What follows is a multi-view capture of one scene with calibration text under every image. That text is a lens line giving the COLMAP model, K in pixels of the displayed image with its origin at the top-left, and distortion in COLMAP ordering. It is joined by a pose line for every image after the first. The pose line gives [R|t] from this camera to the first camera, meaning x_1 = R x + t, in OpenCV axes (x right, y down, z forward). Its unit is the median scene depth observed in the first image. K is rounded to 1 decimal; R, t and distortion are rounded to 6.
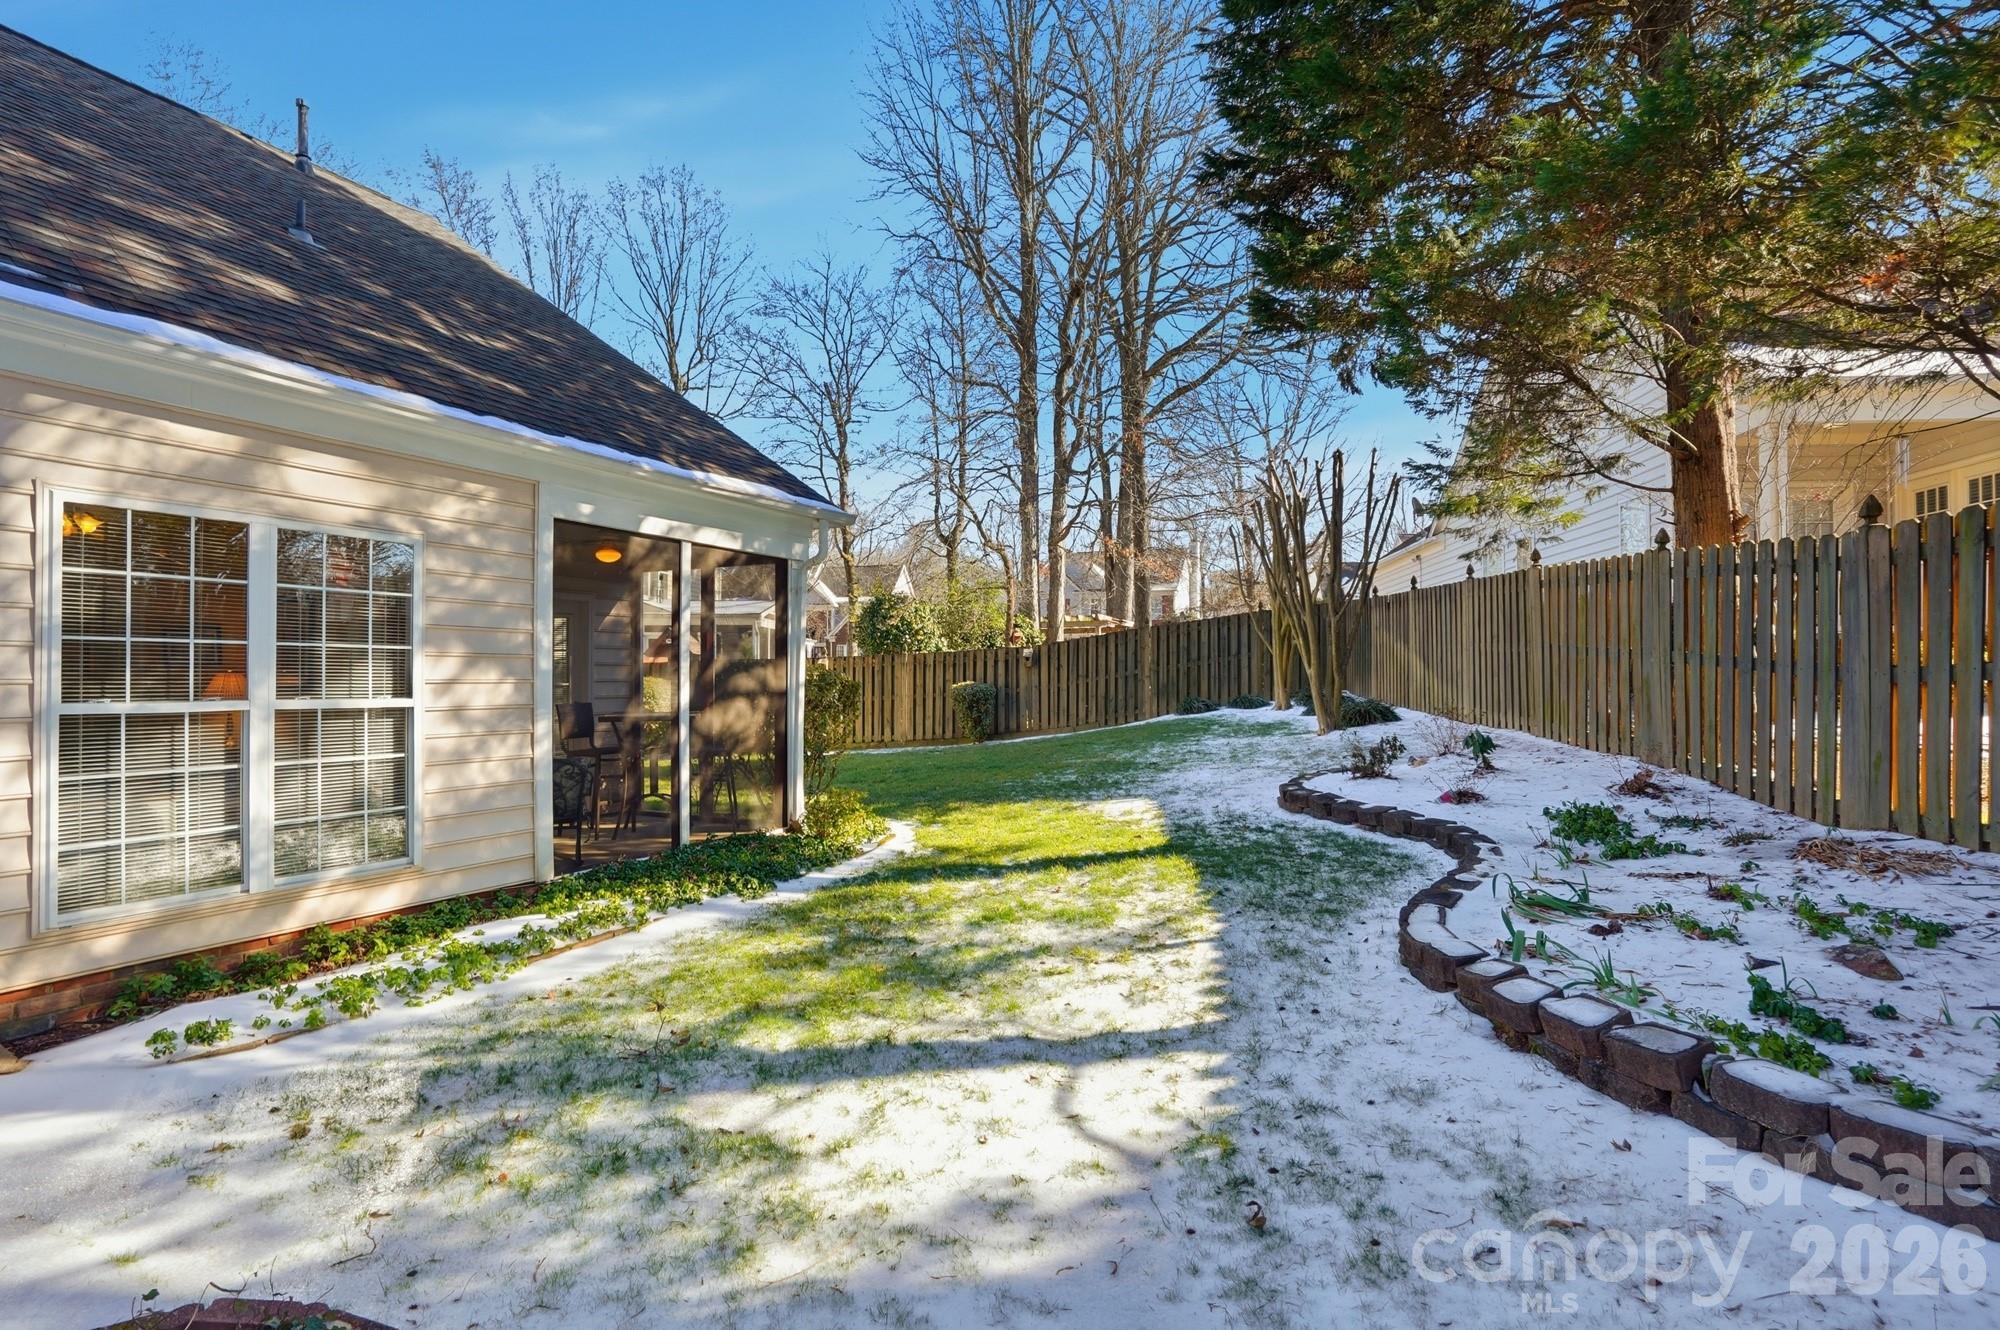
lens RADIAL K [[960.2, 0, 1009.1], [0, 960.2, 672.7], [0, 0, 1]] dist [-0.060554, 0.026411]
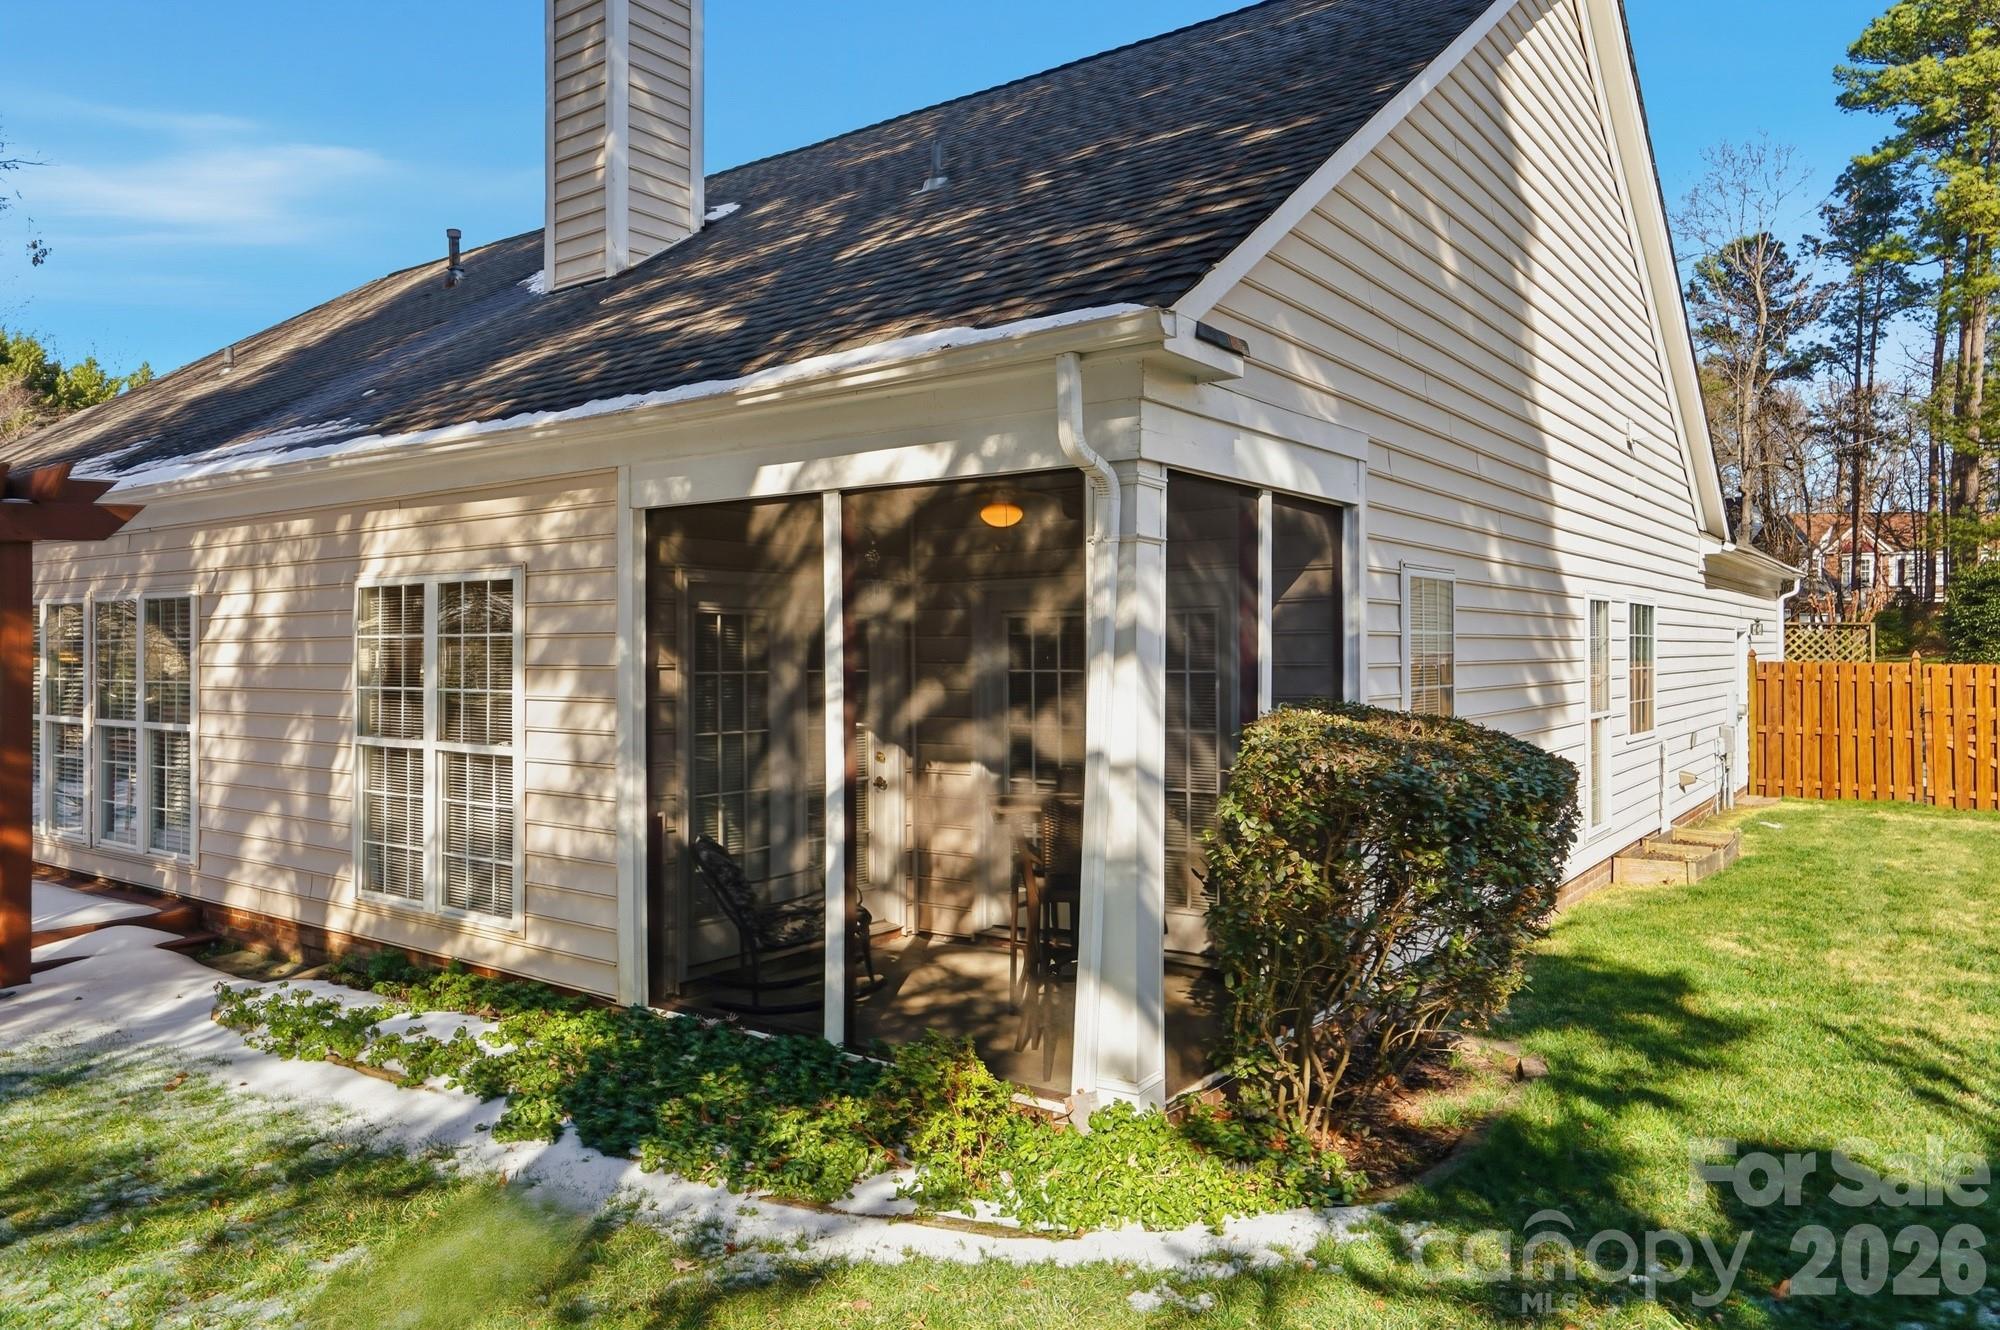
lens RADIAL K [[1326.2, 0, 1000.1], [0, 1326.2, 633.6], [0, 0, 1]] dist [0.004371, 0.000630]
pose [[-0.105066, -0.017503, -0.994311, 0.688980], [0.012383, 0.999745, -0.018907, -0.055029], [0.994388, -0.014299, -0.104822, 1.832781]]
